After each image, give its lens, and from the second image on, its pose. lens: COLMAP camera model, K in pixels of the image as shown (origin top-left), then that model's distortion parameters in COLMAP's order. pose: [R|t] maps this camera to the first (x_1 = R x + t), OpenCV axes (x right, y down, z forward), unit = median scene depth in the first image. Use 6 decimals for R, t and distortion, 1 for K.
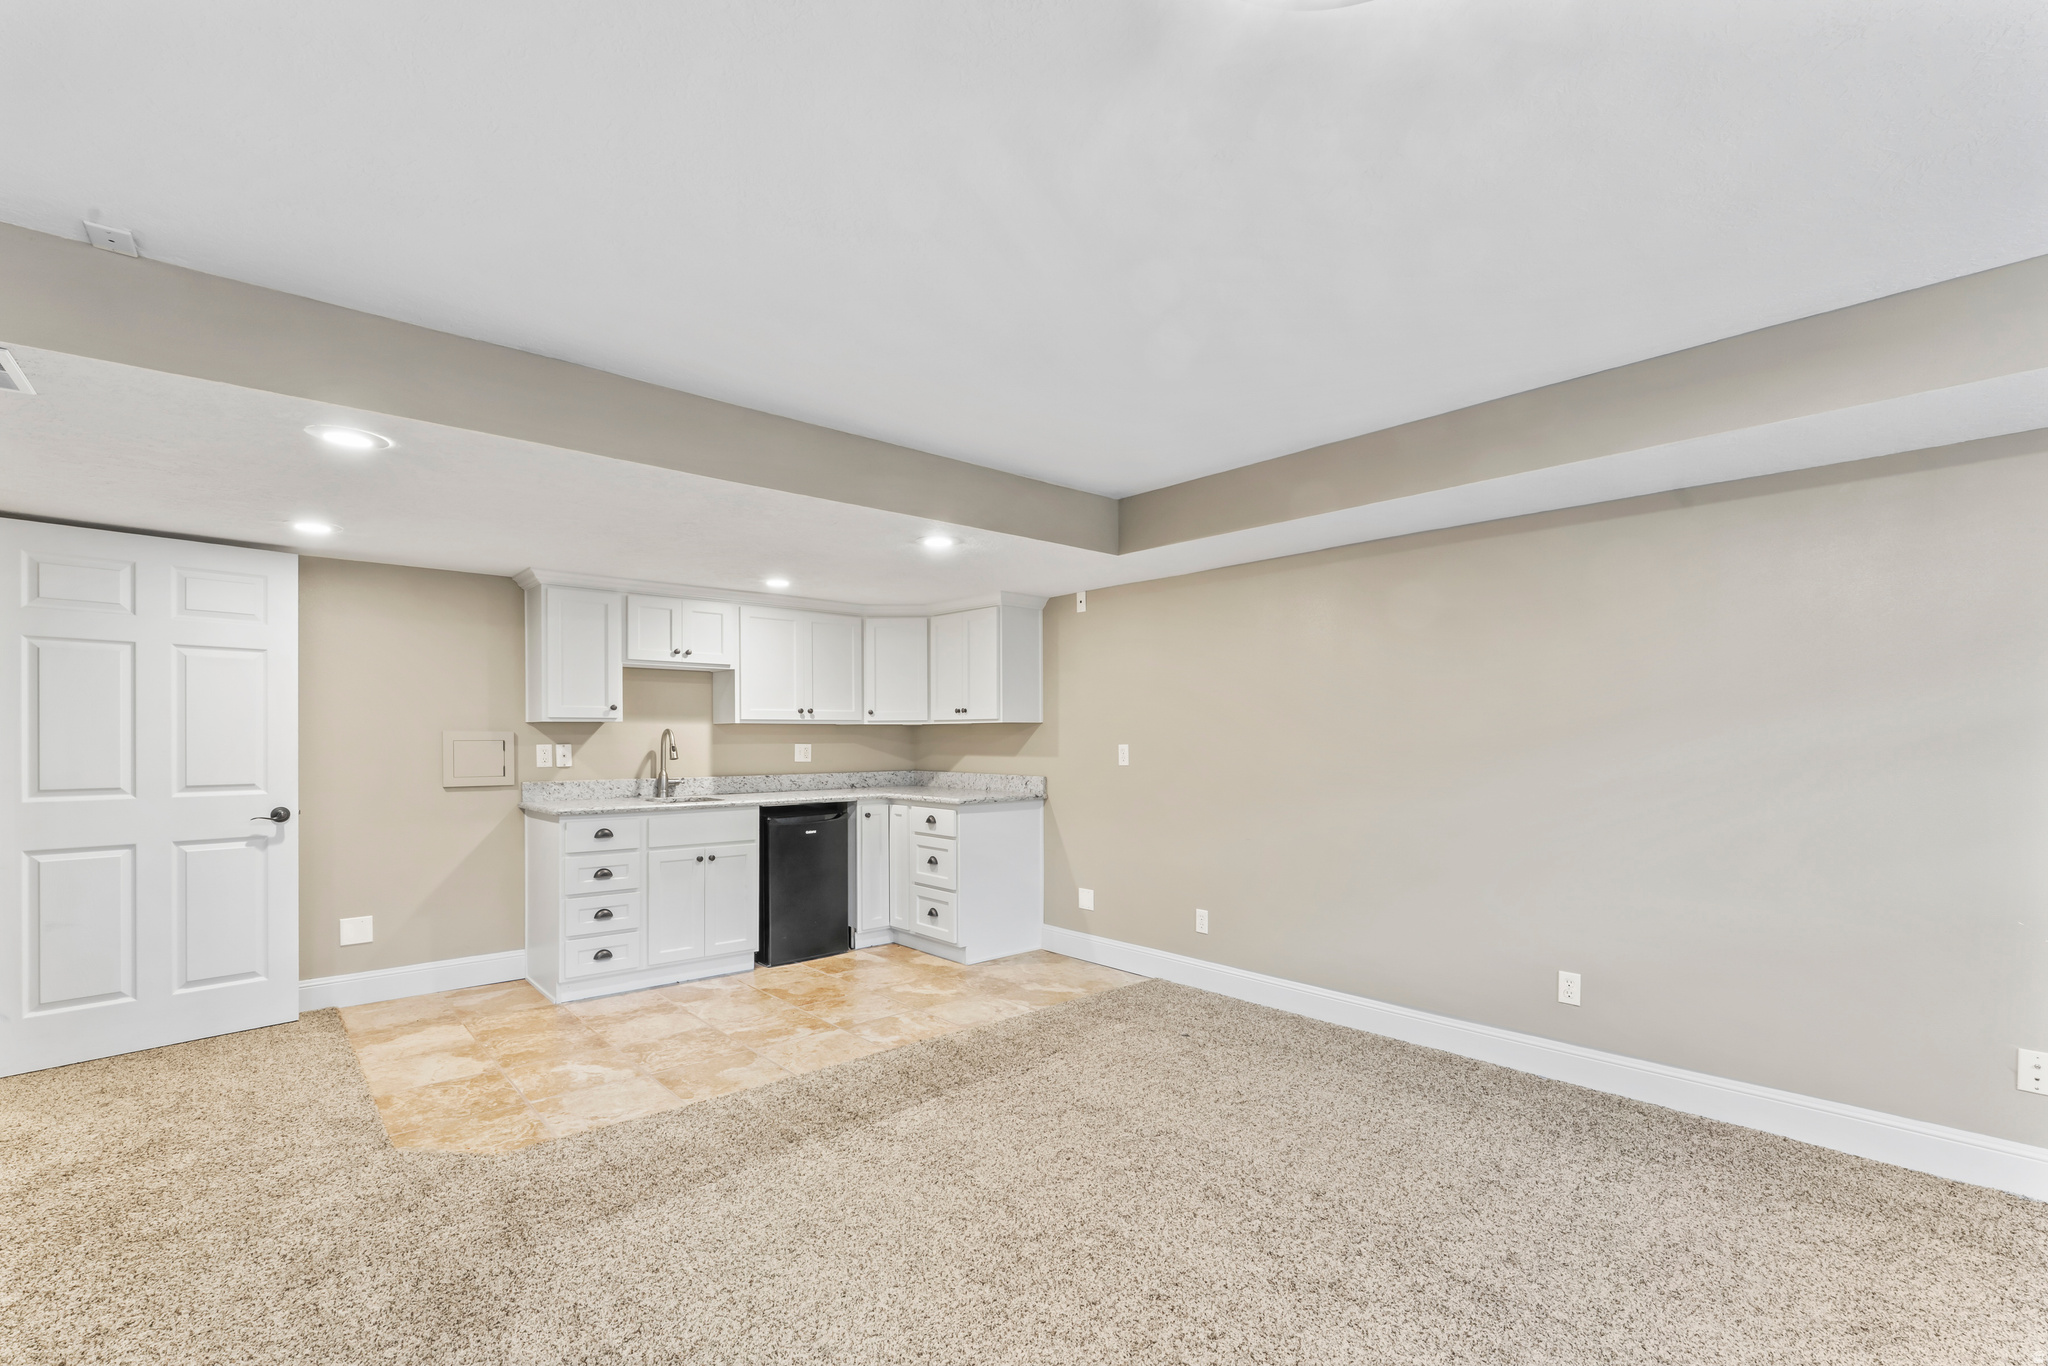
lens RADIAL K [[917.7, 0, 1001.4], [0, 917.7, 736.9], [0, 0, 1]] dist [0.002014, 0.000441]
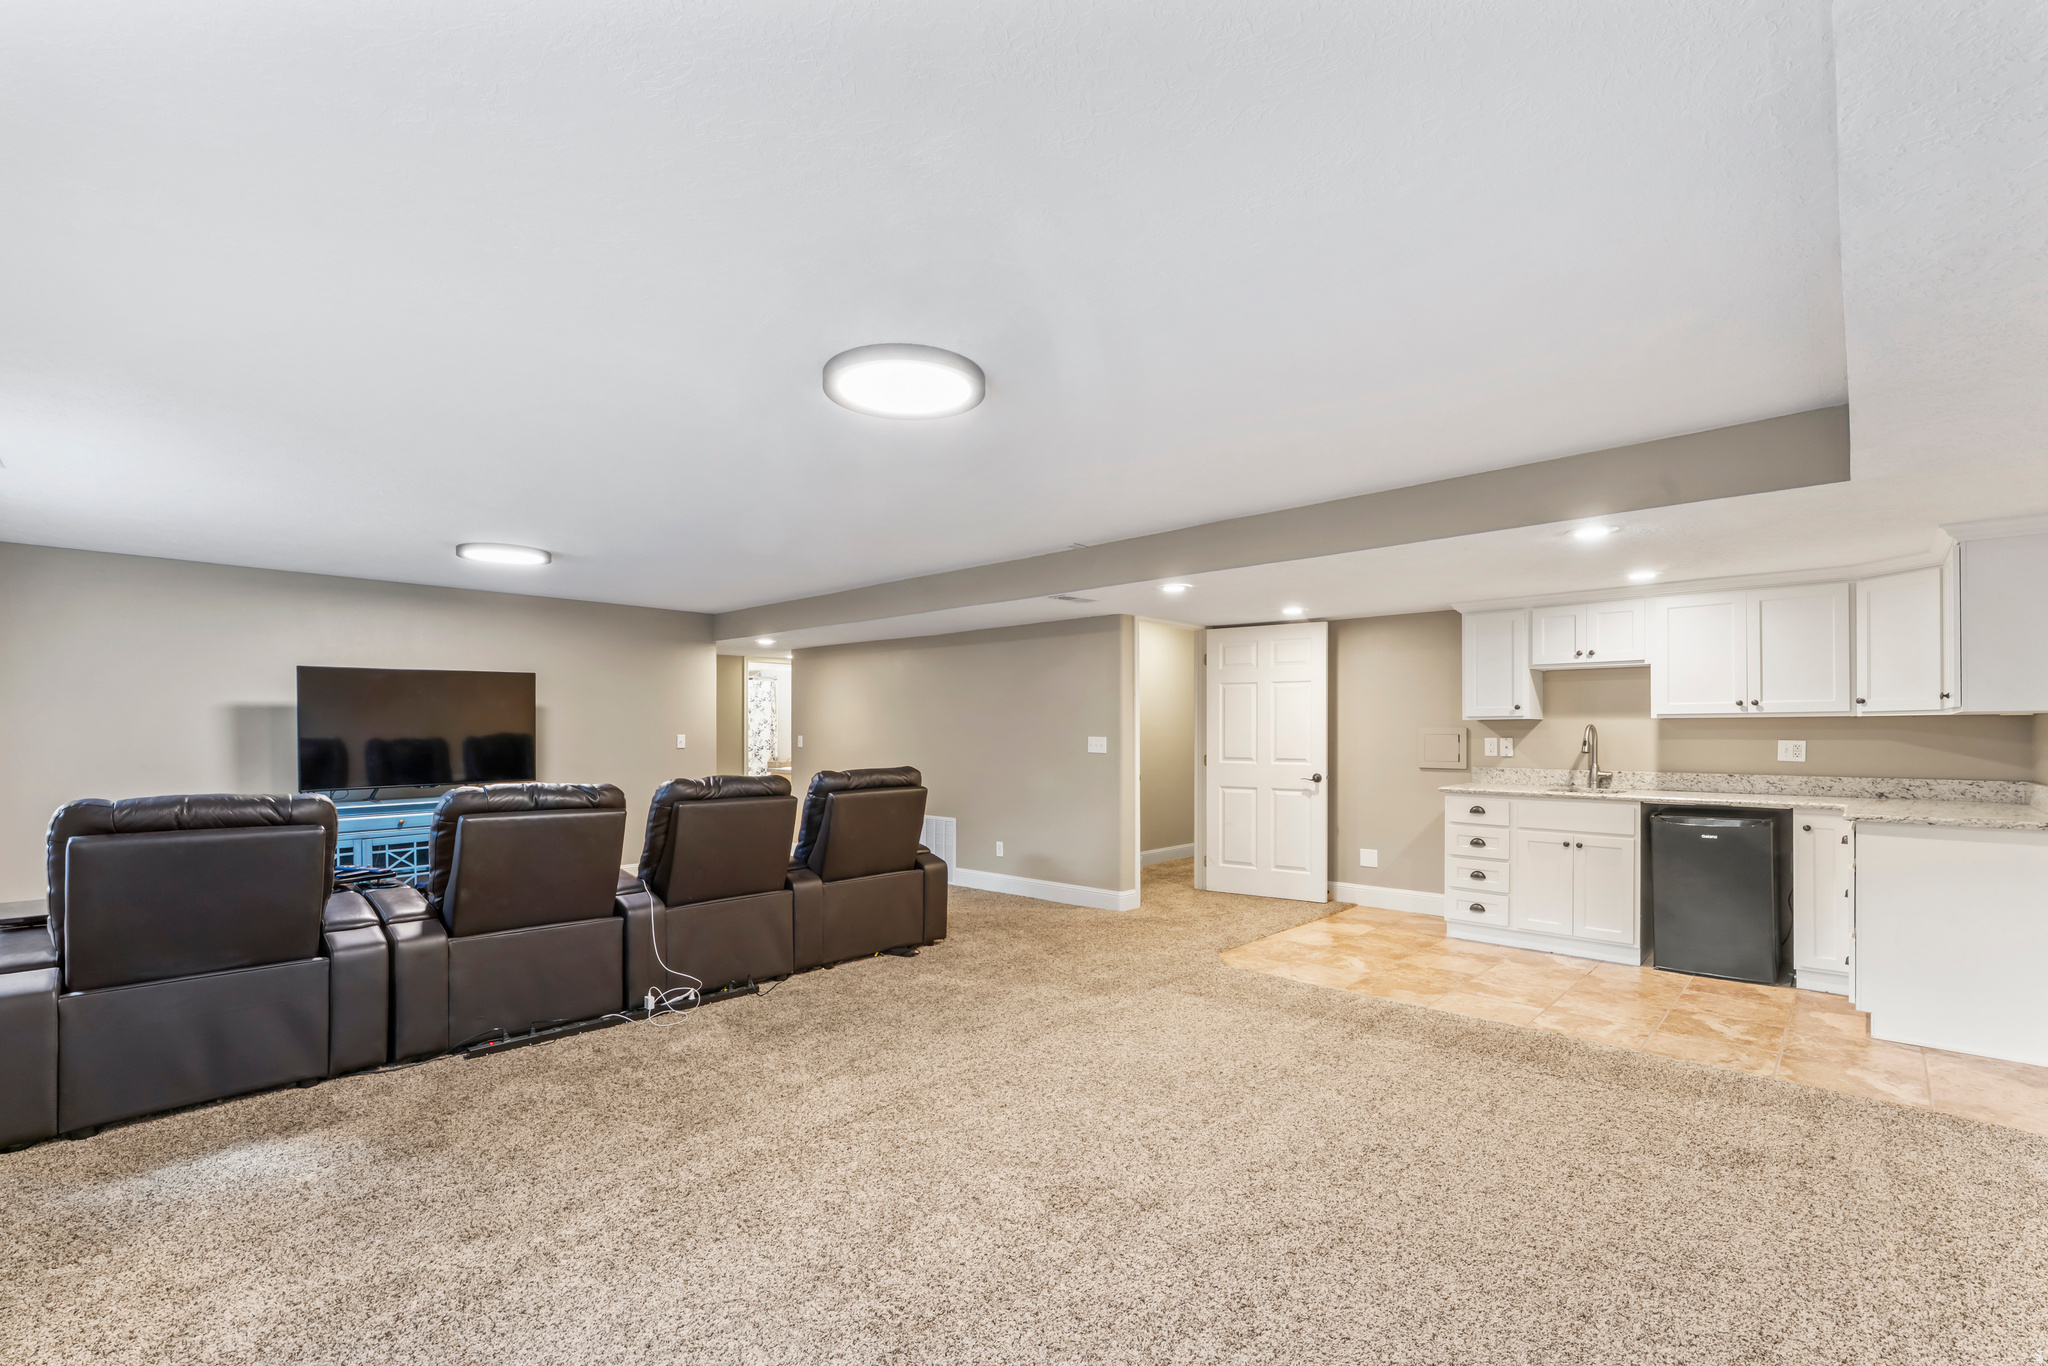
lens RADIAL K [[917.7, 0, 997.8], [0, 917.7, 724.7], [0, 0, 1]] dist [0.002014, 0.000441]
pose [[0.066960, -0.004799, -0.997744, 0.708792], [0.001357, 0.999988, -0.004718, -0.004706], [0.997755, -0.001038, 0.066966, 0.253216]]
